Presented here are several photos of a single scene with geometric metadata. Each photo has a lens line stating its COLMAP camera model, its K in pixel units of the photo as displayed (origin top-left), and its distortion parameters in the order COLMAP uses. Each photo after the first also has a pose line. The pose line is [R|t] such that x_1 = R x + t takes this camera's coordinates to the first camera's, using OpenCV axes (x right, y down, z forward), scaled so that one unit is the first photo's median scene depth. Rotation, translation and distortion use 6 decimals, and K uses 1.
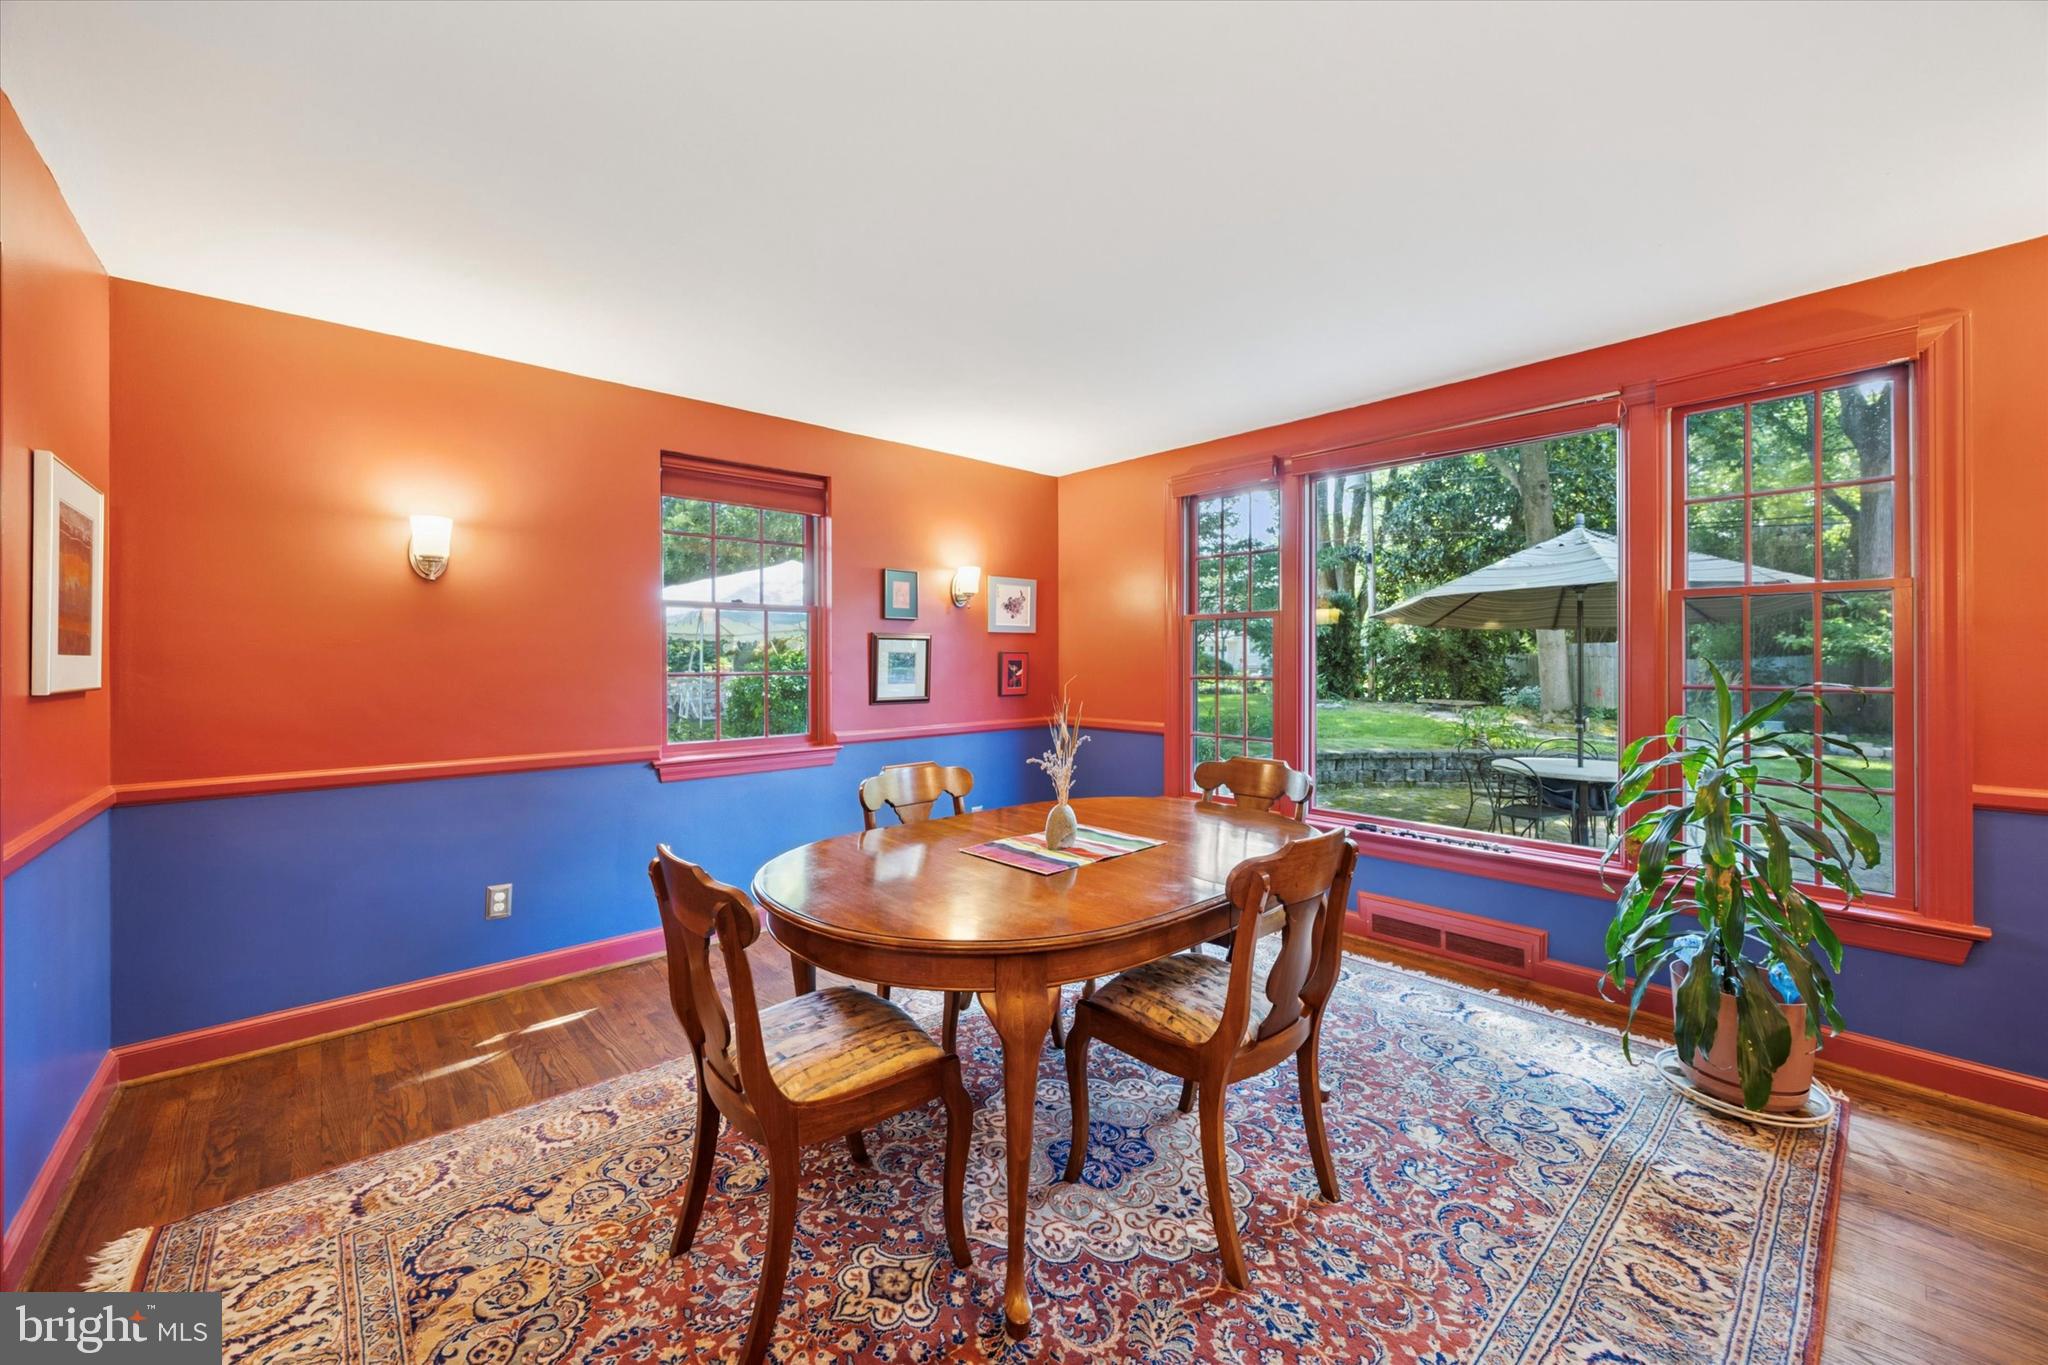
lens RADIAL K [[788.6, 0, 1020.8], [0, 788.6, 675.8], [0, 0, 1]] dist [-0.003154, -0.000222]
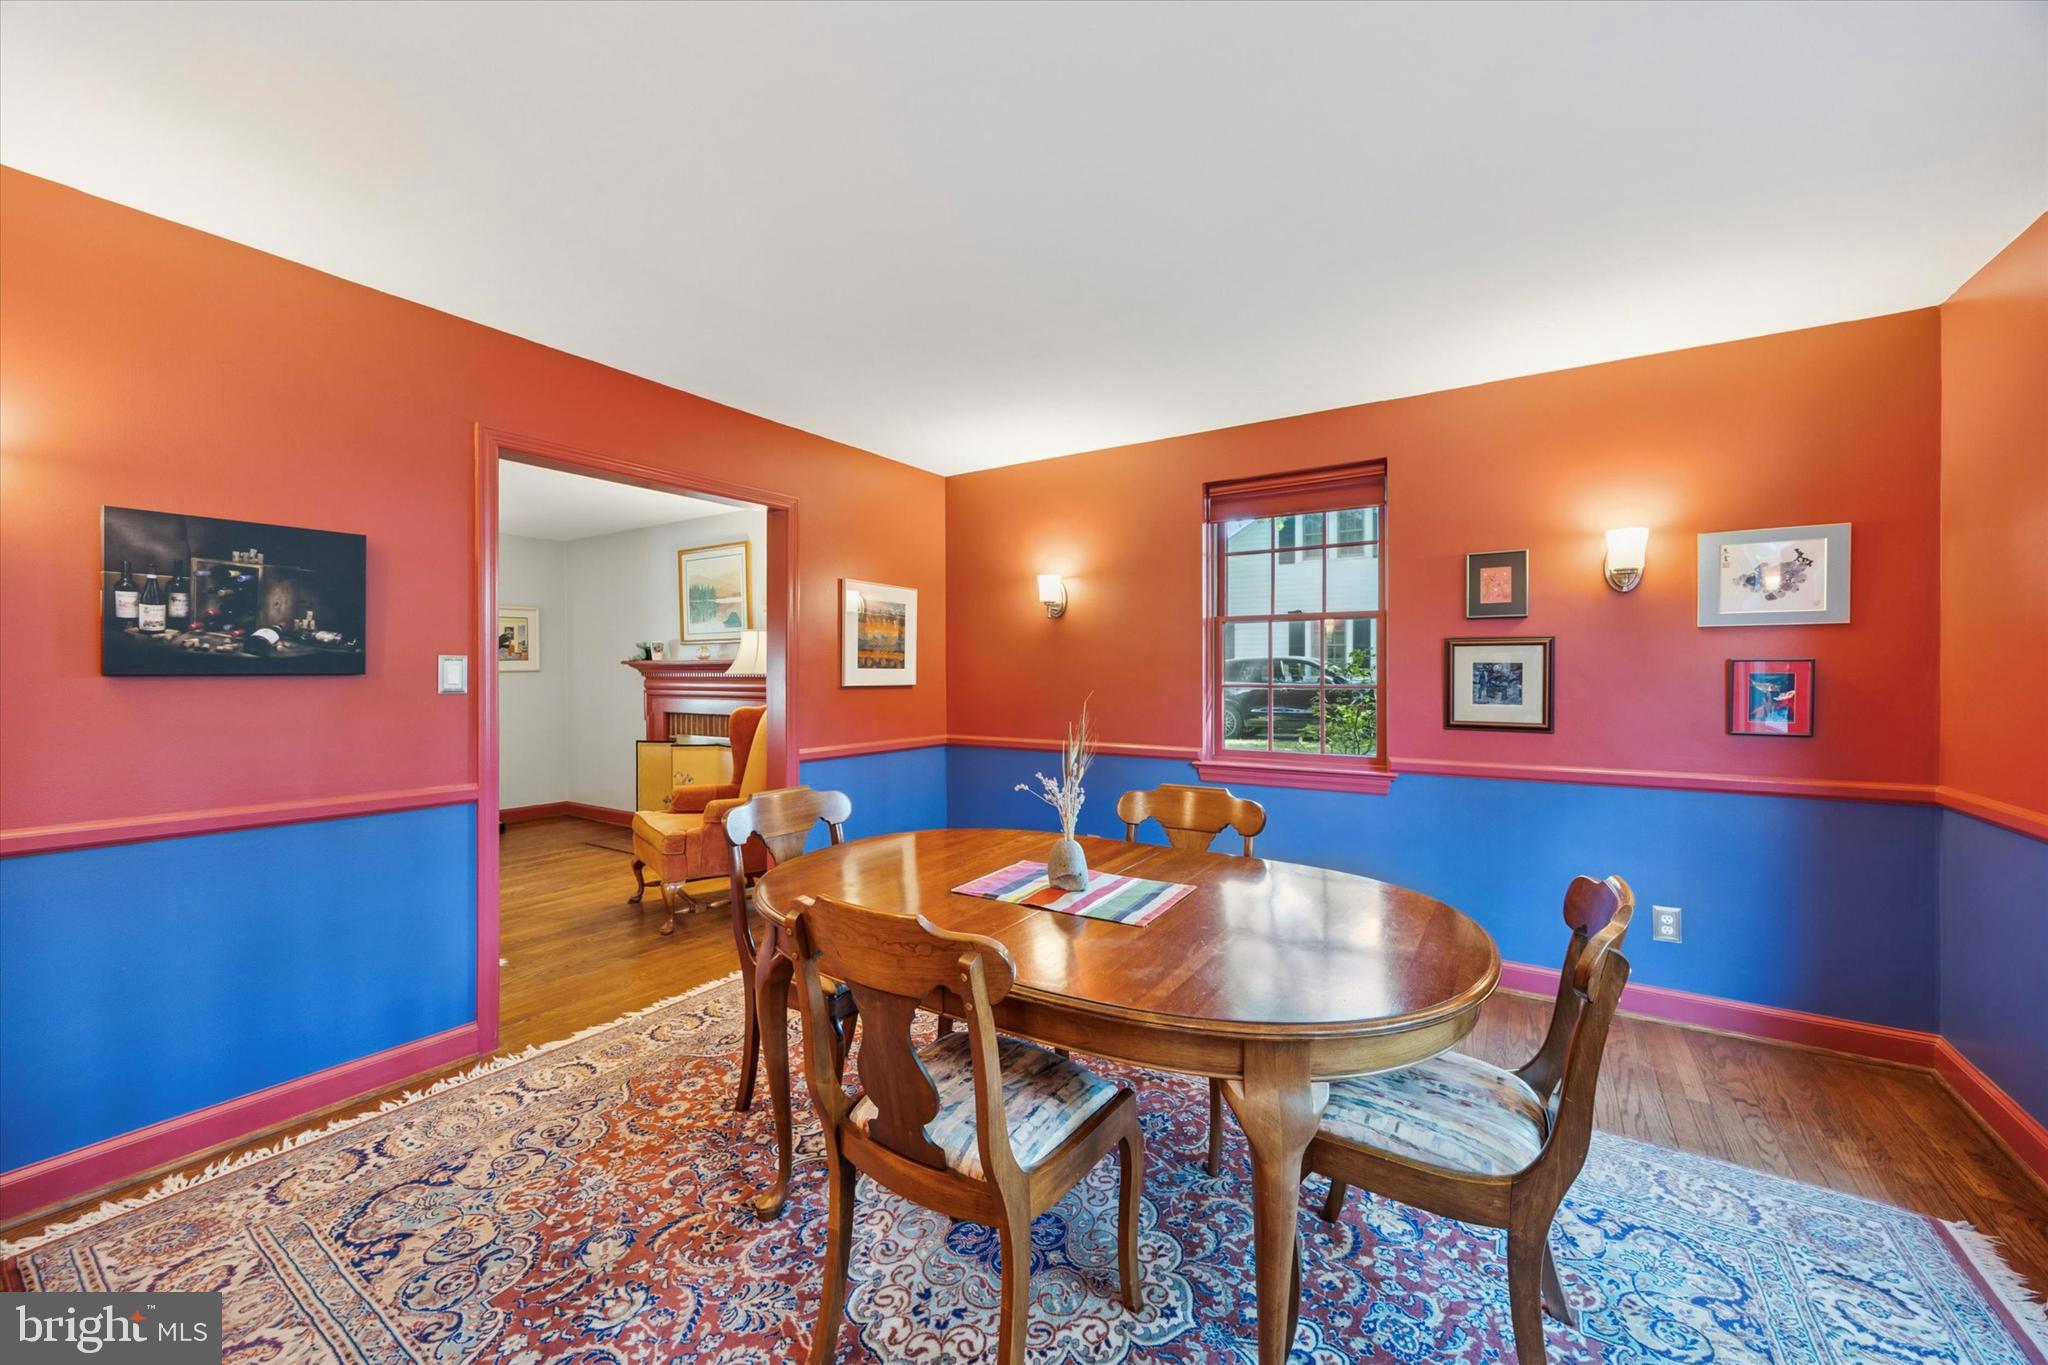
lens RADIAL K [[759.1, 0, 1020.5], [0, 759.1, 715.0], [0, 0, 1]] dist [-0.000798, 0.000201]
pose [[0.264018, 0.057224, -0.962819, 0.437113], [-0.021470, 0.998340, 0.053447, -0.008722], [0.964279, 0.006561, 0.264808, 0.384967]]
